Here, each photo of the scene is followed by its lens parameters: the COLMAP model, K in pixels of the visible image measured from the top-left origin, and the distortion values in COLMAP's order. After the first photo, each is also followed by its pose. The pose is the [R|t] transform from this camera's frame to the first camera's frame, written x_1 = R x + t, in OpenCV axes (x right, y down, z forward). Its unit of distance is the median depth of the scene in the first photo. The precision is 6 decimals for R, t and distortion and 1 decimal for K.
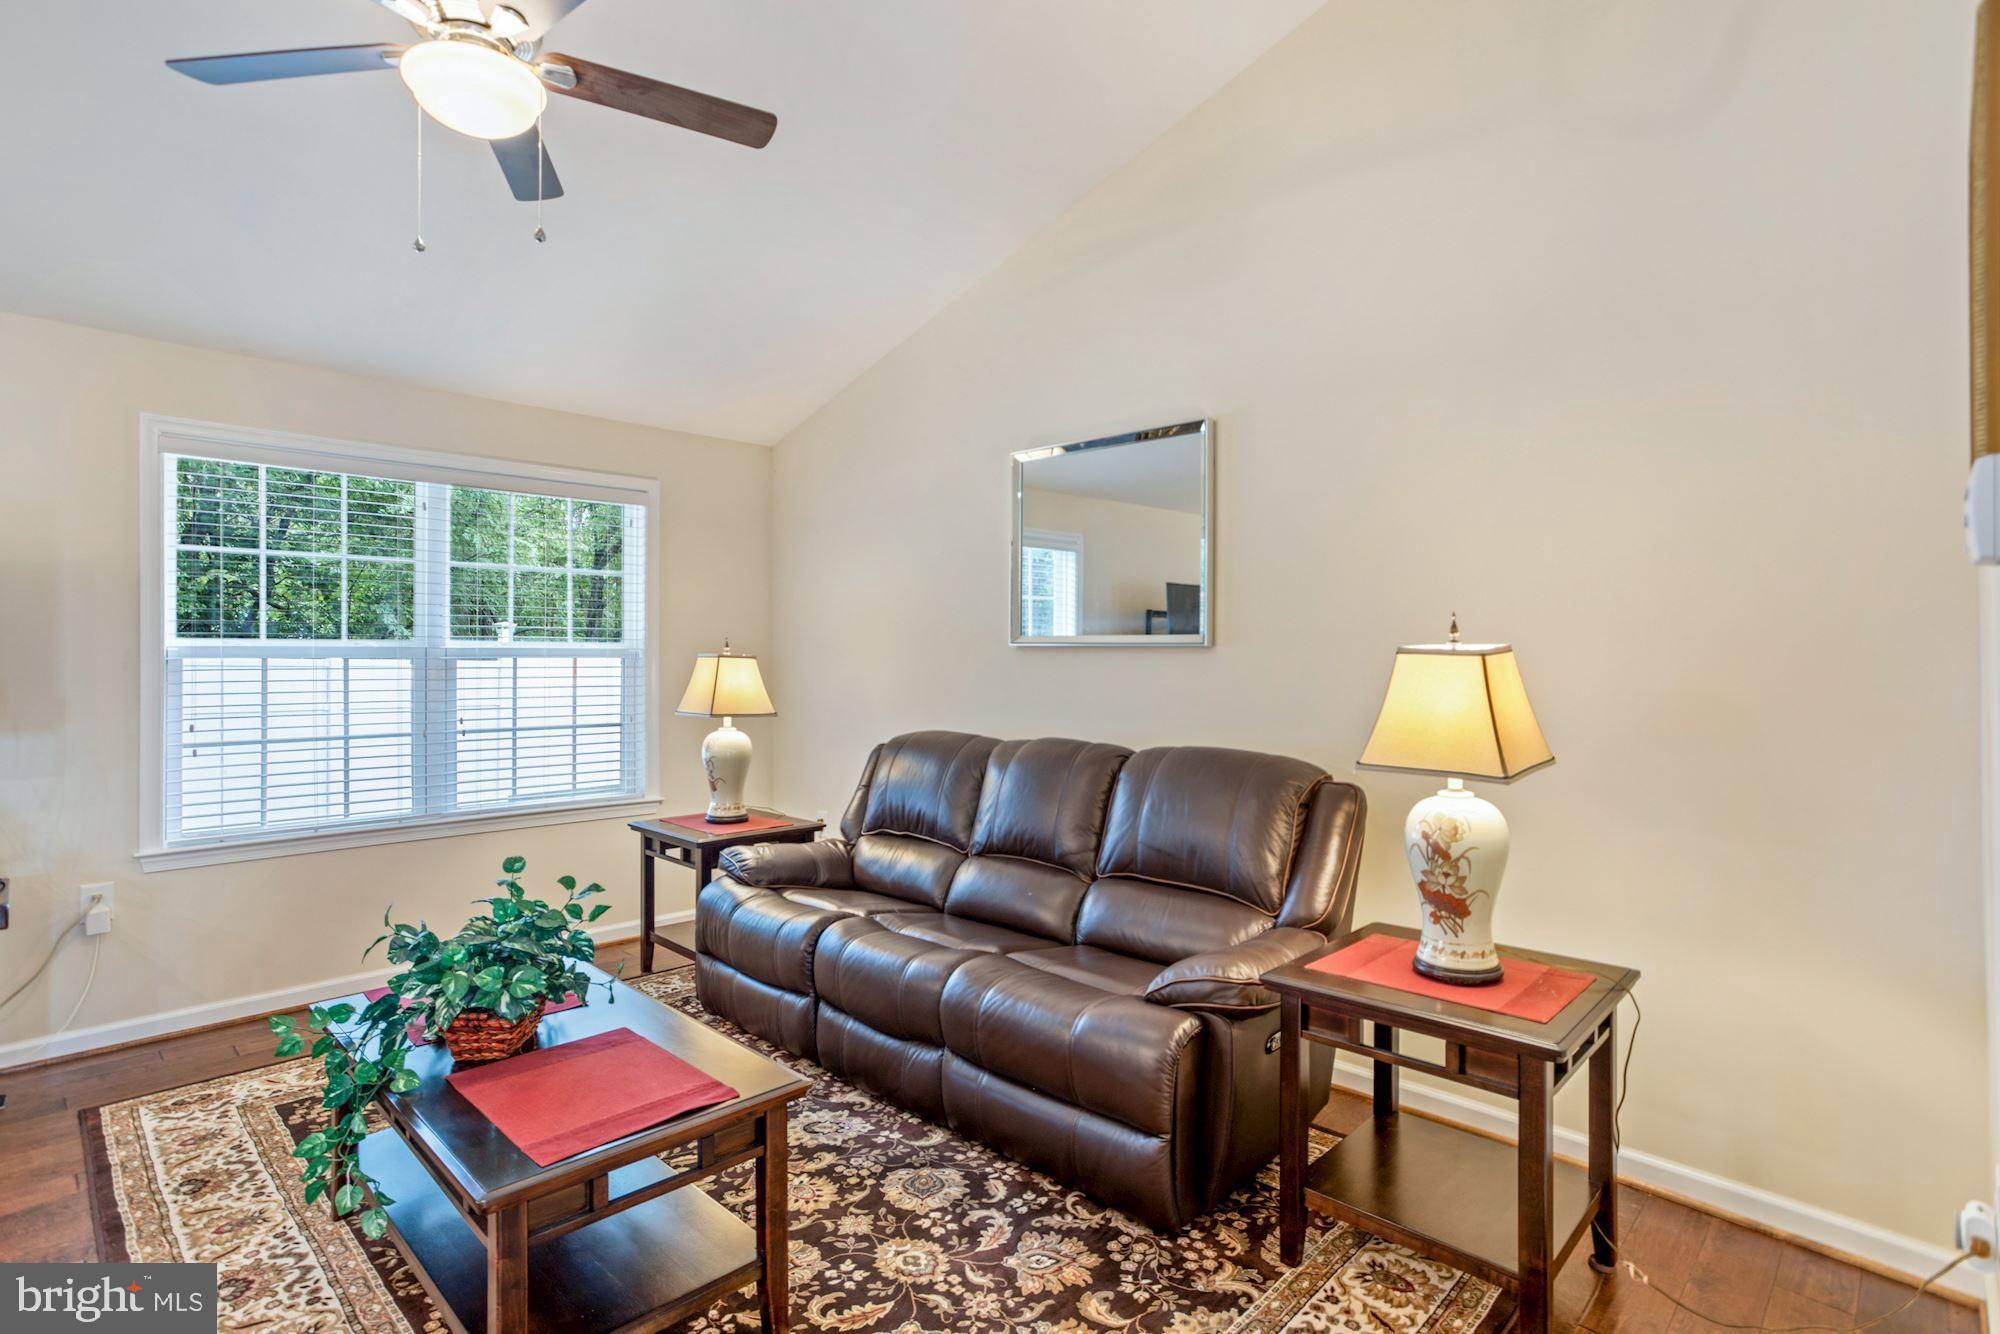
lens RADIAL K [[1012.5, 0, 1003.8], [0, 1012.5, 656.6], [0, 0, 1]] dist [-0.005926, -0.000093]
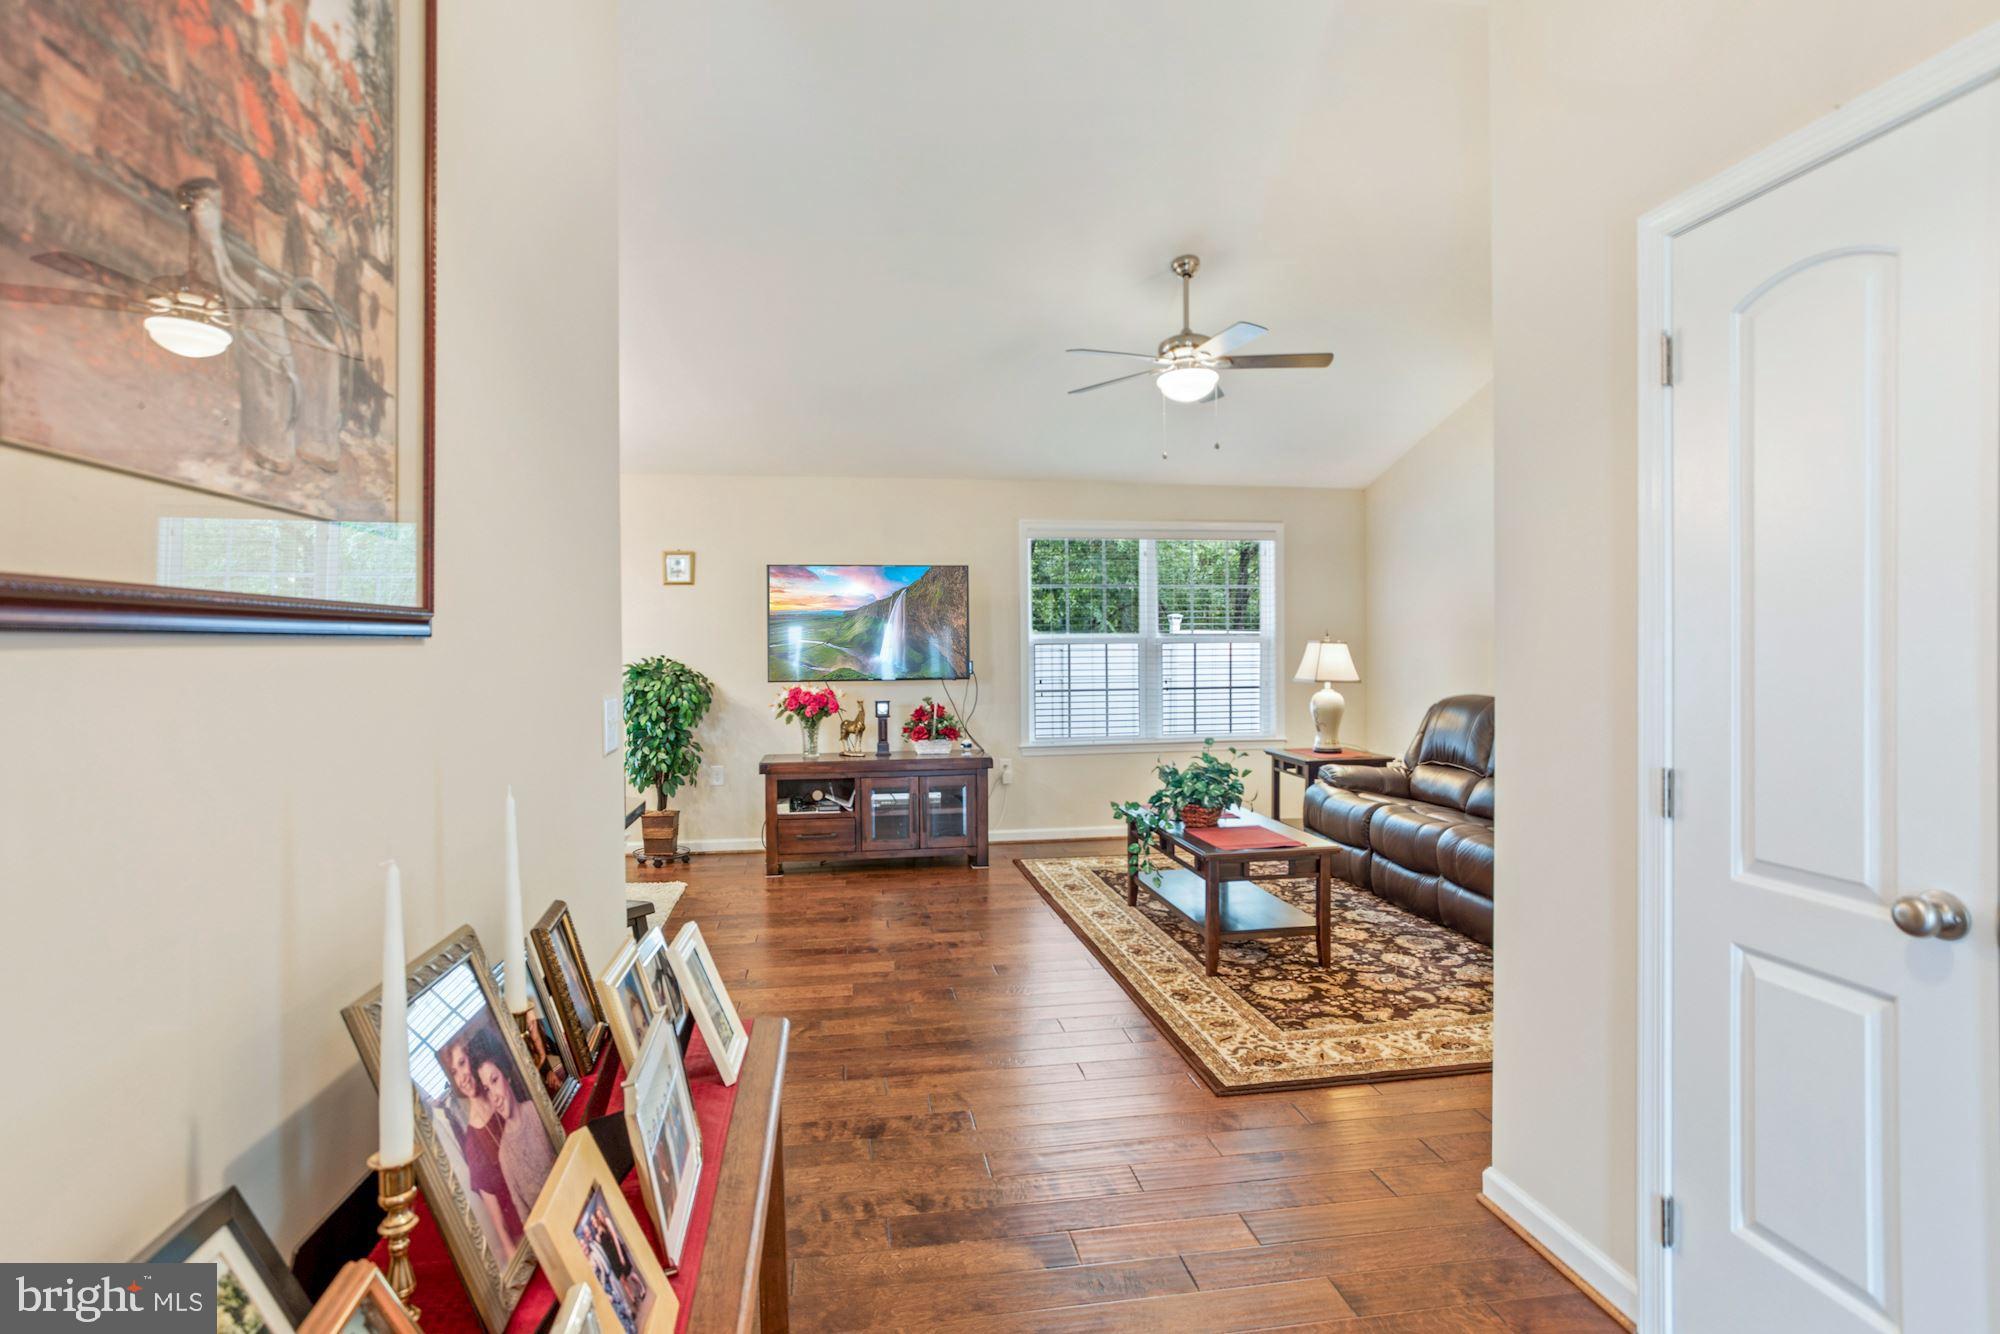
lens RADIAL K [[1012.5, 0, 1003.8], [0, 1012.5, 656.6], [0, 0, 1]] dist [-0.005926, -0.000093]
pose [[0.816036, 0.002929, -0.577994, 0.231461], [0.010471, 0.999748, 0.019849, -0.016195], [0.577907, -0.022250, 0.815799, -0.571936]]
